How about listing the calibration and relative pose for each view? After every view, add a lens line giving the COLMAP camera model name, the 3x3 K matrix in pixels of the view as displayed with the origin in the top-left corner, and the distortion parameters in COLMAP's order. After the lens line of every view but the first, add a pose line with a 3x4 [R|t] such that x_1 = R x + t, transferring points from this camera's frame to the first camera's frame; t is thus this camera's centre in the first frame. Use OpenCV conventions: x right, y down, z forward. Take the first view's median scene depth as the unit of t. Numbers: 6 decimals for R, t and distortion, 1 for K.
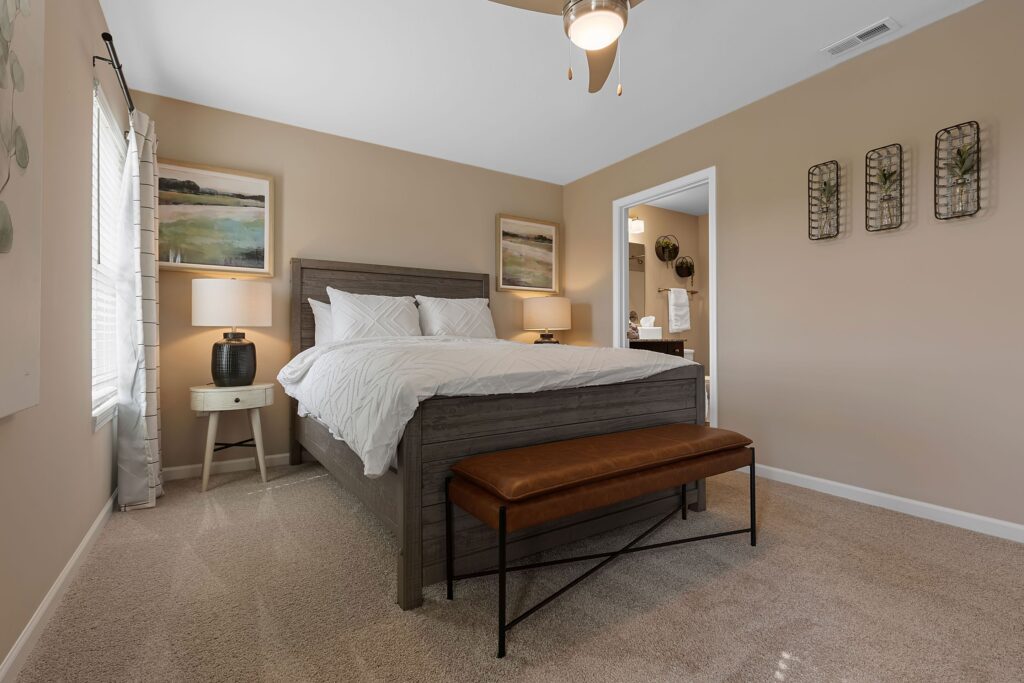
lens RADIAL K [[460.1, 0, 506.1], [0, 460.1, 339.9], [0, 0, 1]] dist [0.003353, 0.000604]
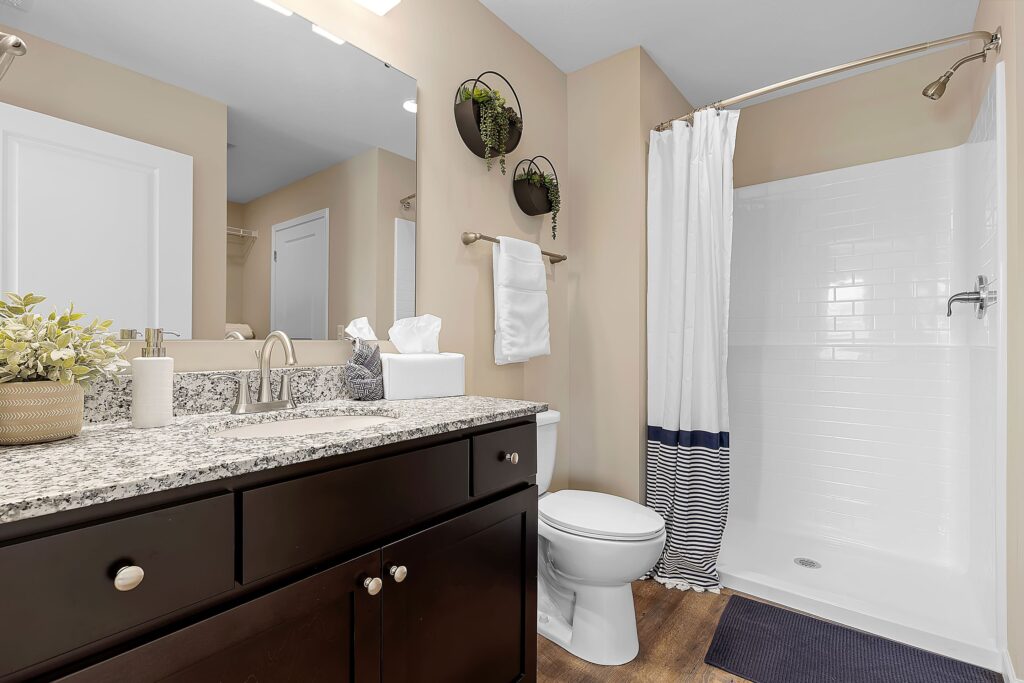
lens RADIAL K [[460.1, 0, 506.1], [0, 460.1, 339.9], [0, 0, 1]] dist [0.003353, 0.000604]
pose [[0.946979, 0.007011, 0.321218, 0.251566], [-0.005838, 0.999972, -0.004614, -0.033033], [-0.321241, 0.002494, 0.946994, 0.669996]]
